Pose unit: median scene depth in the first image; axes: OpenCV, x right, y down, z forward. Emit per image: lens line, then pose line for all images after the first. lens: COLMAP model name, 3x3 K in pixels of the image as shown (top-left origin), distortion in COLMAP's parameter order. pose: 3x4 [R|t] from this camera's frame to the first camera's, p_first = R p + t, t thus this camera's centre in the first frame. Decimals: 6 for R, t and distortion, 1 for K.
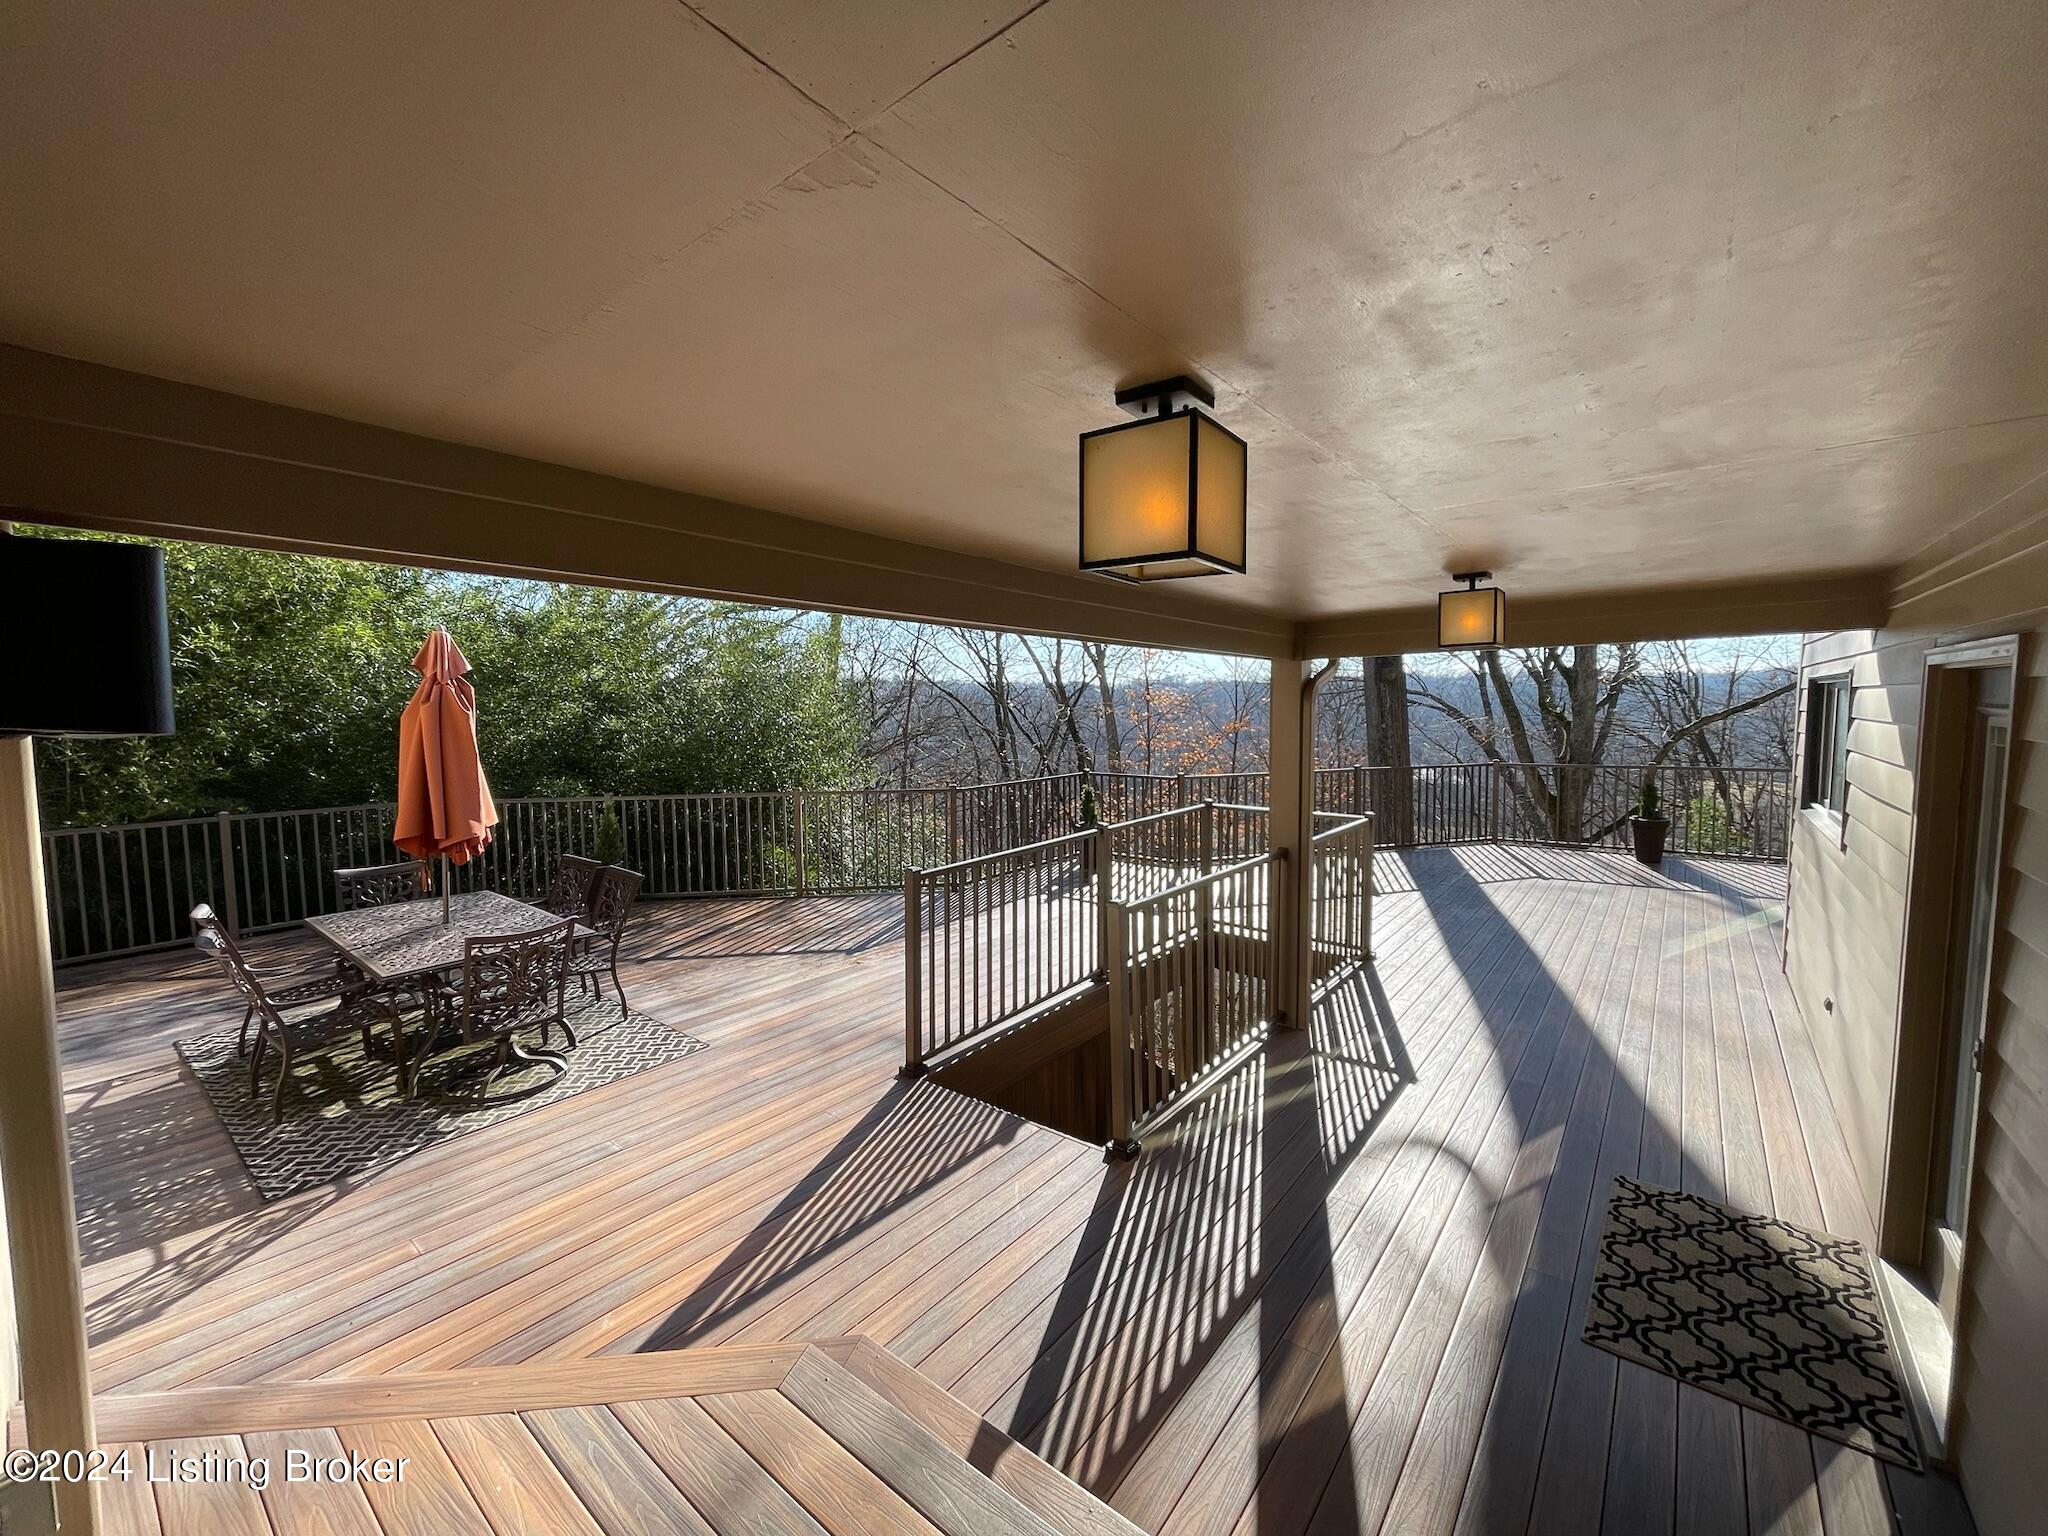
lens RADIAL K [[820.5, 0, 1026.6], [0, 820.5, 773.6], [0, 0, 1]] dist [-0.000855, 0.000022]
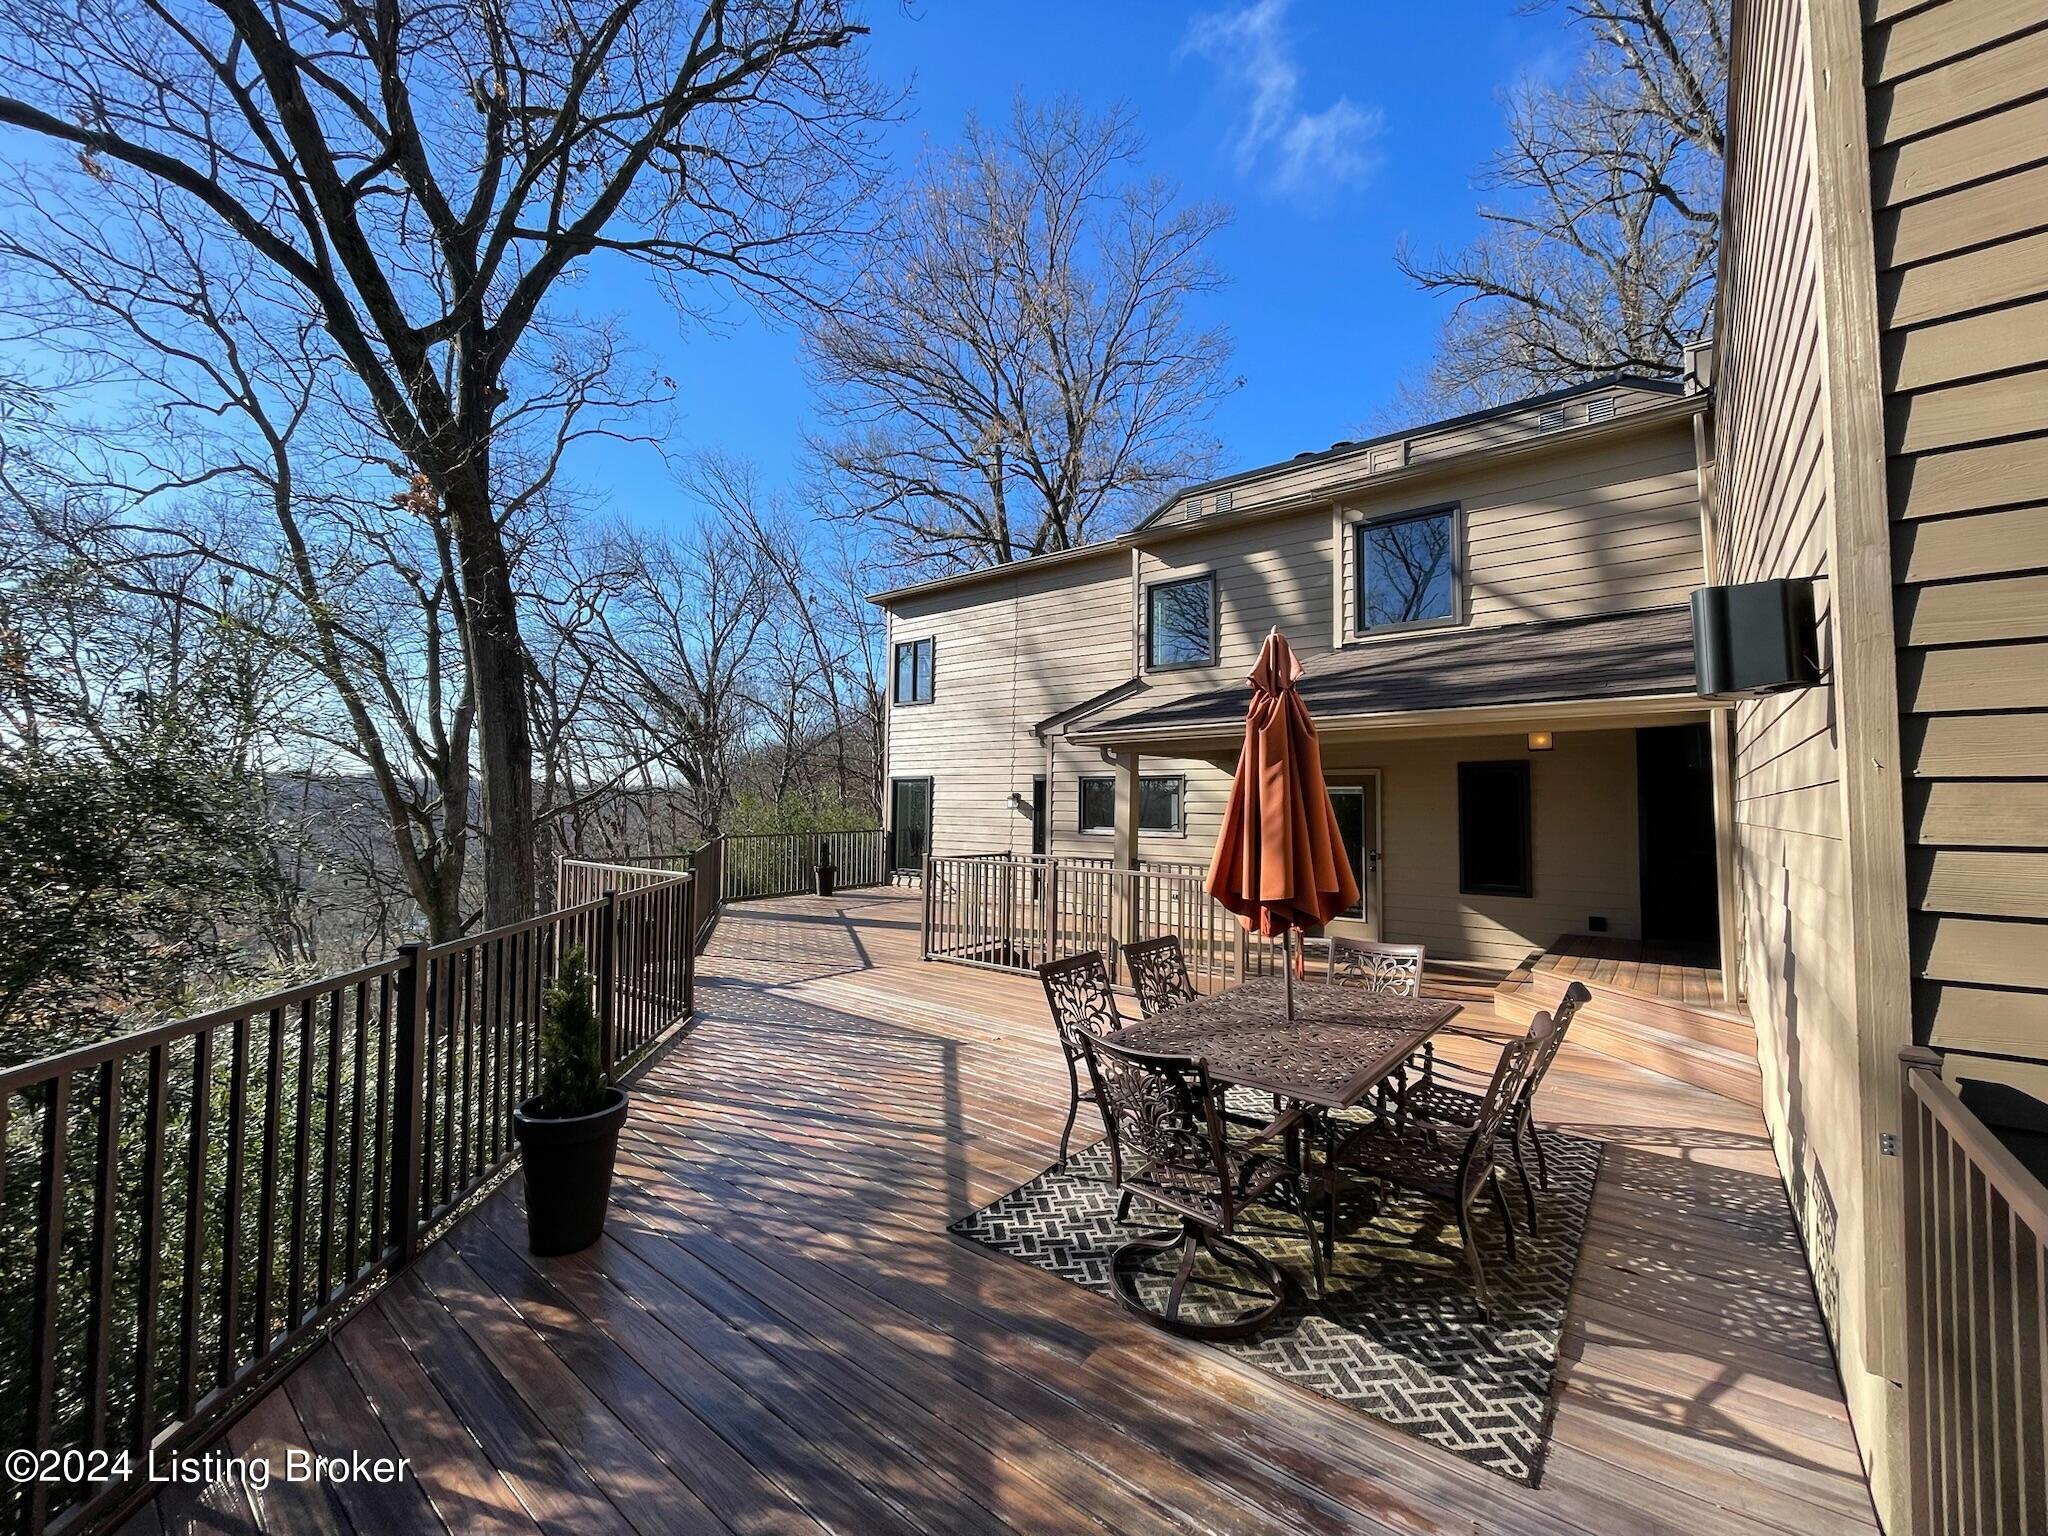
lens RADIAL K [[820.5, 0, 1026.6], [0, 820.5, 773.6], [0, 0, 1]] dist [-0.000855, 0.000022]
pose [[-0.002030, 0.051041, 0.998695, -1.088975], [0.079429, 0.995549, -0.050719, -0.013406], [-0.996838, 0.079222, -0.006076, 0.913674]]
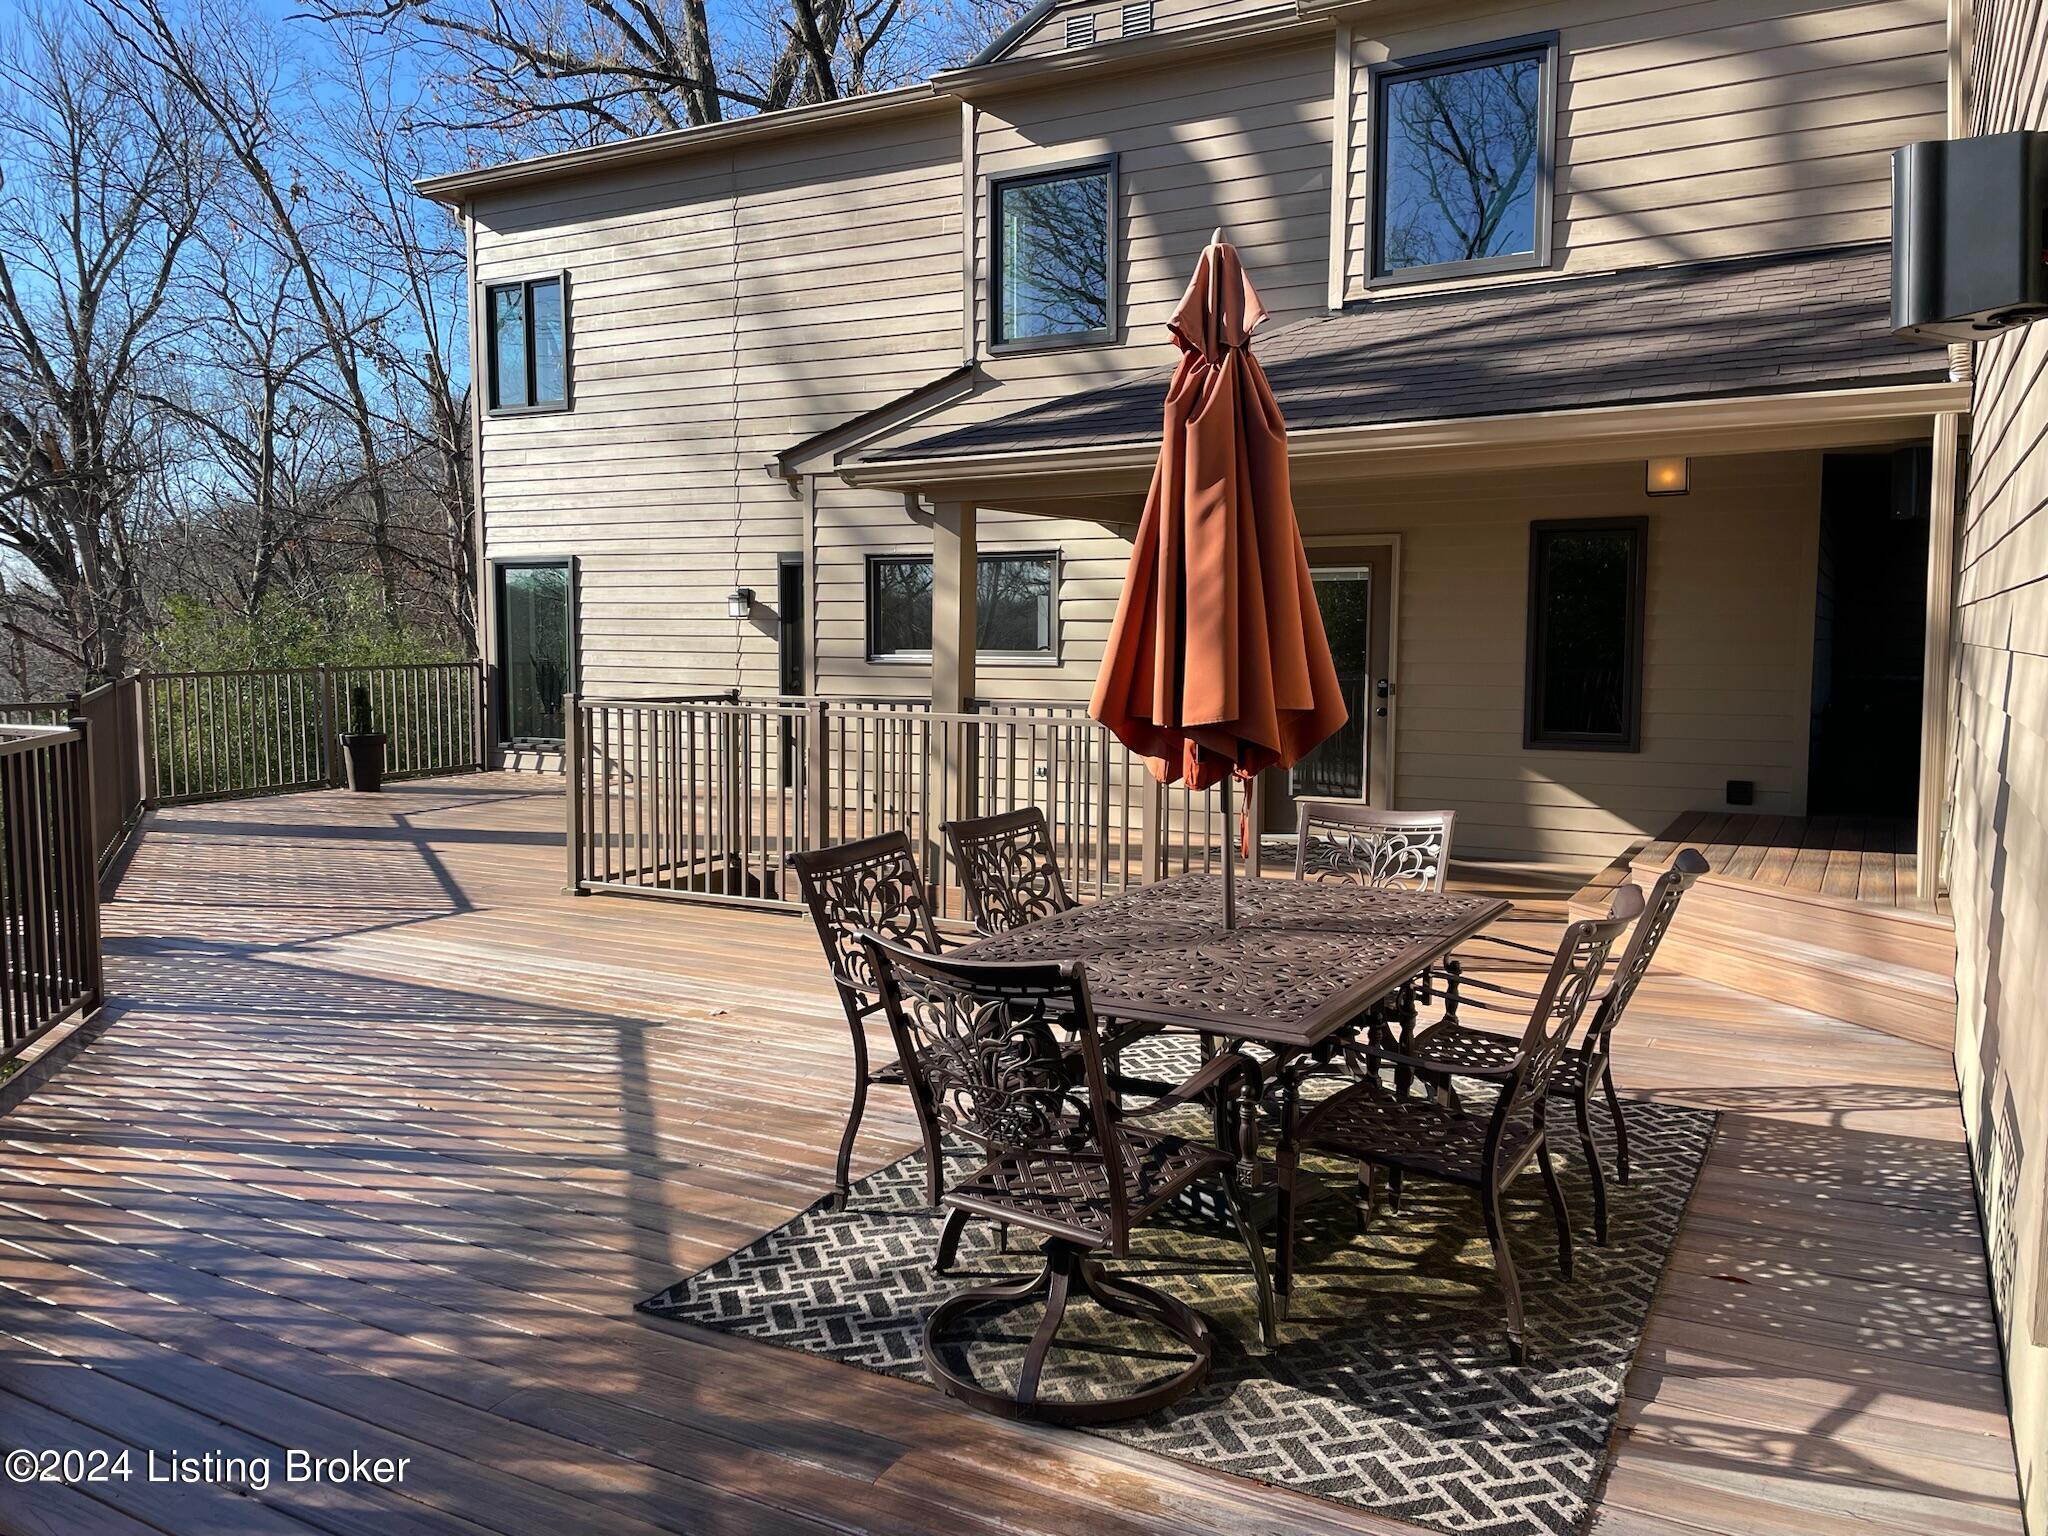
lens RADIAL K [[1533.4, 0, 1030.6], [0, 1533.4, 772.9], [0, 0, 1]] dist [0.081568, -0.105112]
pose [[-0.170083, -0.079579, 0.982211, -1.104431], [0.087481, 0.991579, 0.095487, 0.012014], [-0.981539, 0.102166, -0.161689, 0.915096]]
